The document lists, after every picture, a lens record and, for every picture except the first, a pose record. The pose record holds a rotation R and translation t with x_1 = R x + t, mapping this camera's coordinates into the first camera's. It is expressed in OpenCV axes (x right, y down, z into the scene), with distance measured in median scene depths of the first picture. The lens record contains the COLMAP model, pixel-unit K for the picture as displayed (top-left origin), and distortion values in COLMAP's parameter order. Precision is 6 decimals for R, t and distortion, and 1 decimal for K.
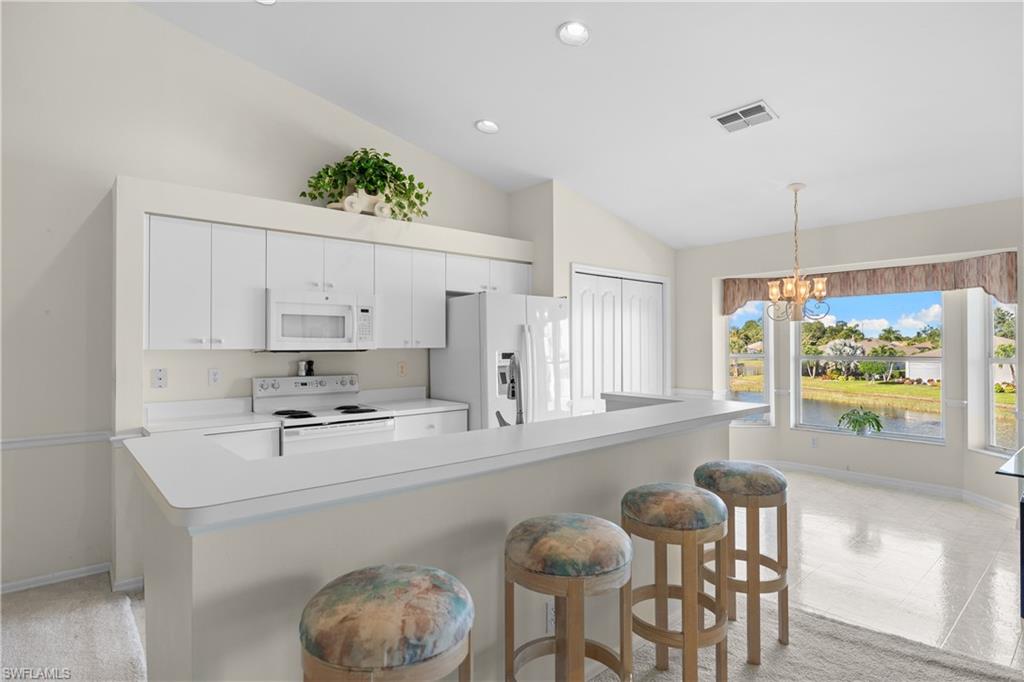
lens RADIAL K [[533.9, 0, 505.5], [0, 533.9, 337.0], [0, 0, 1]] dist [-0.012874, 0.001762]
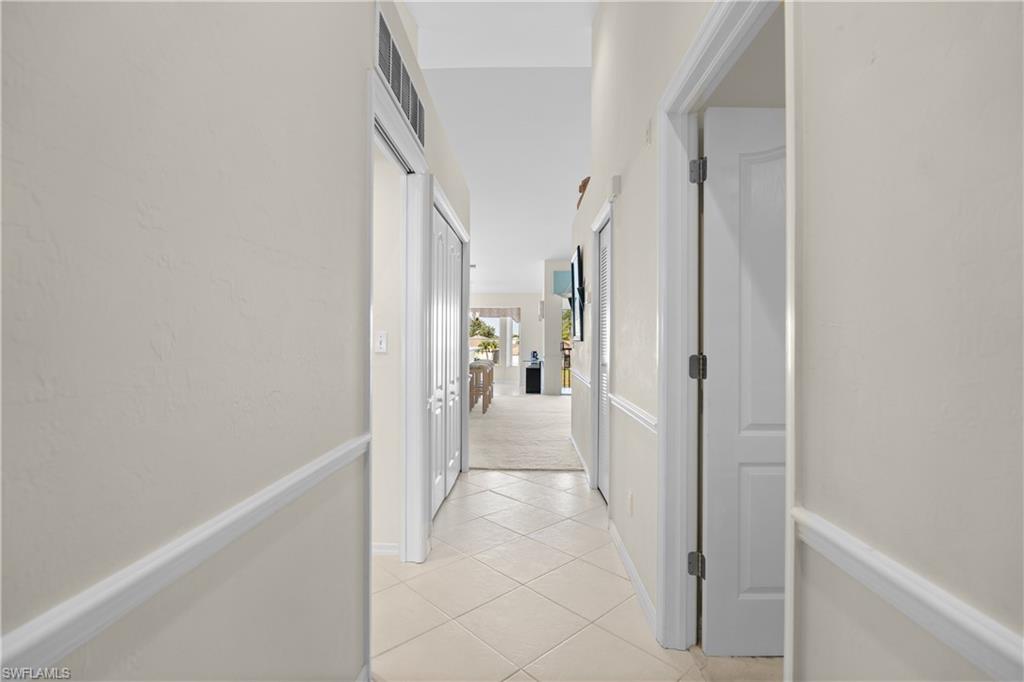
lens RADIAL K [[489.4, 0, 512.0], [0, 489.4, 341.0], [0, 0, 1]] dist [0.000015, -0.000003]
pose [[0.677361, 0.004881, 0.735634, -1.299708], [-0.015882, 0.999842, 0.007989, 0.025304], [-0.735479, -0.017095, 0.677332, -1.030201]]
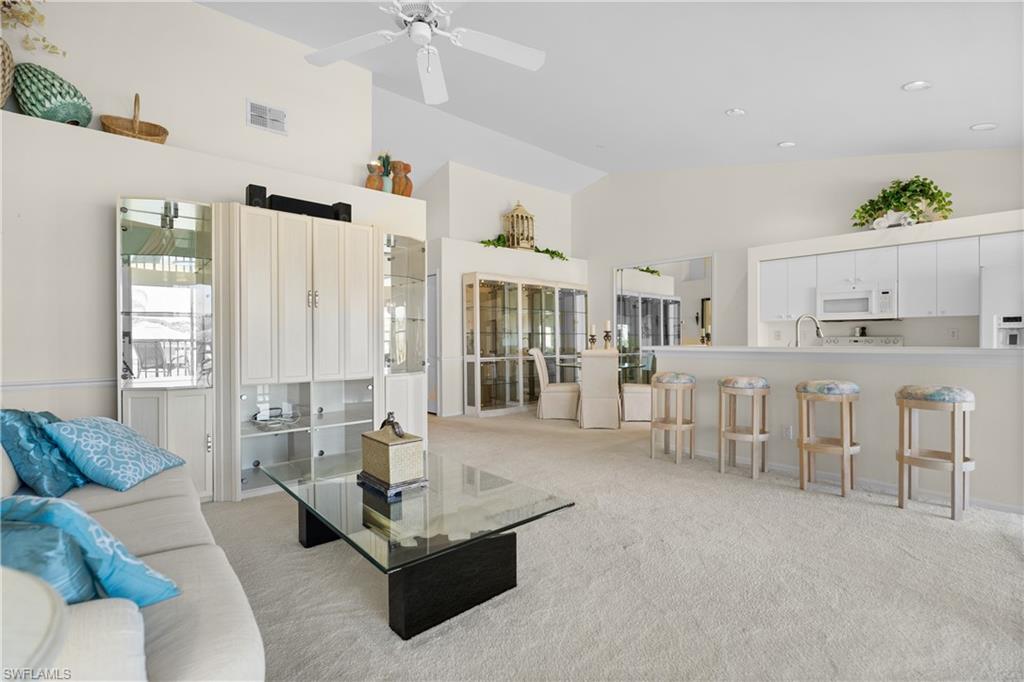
lens RADIAL K [[468.6, 0, 509.7], [0, 468.6, 343.7], [0, 0, 1]] dist [-0.011246, -0.000869]
pose [[0.015781, 0.012195, -0.999801, 0.947861], [0.016476, 0.999787, 0.012455, 0.055783], [0.999740, -0.016669, 0.015576, -0.076009]]
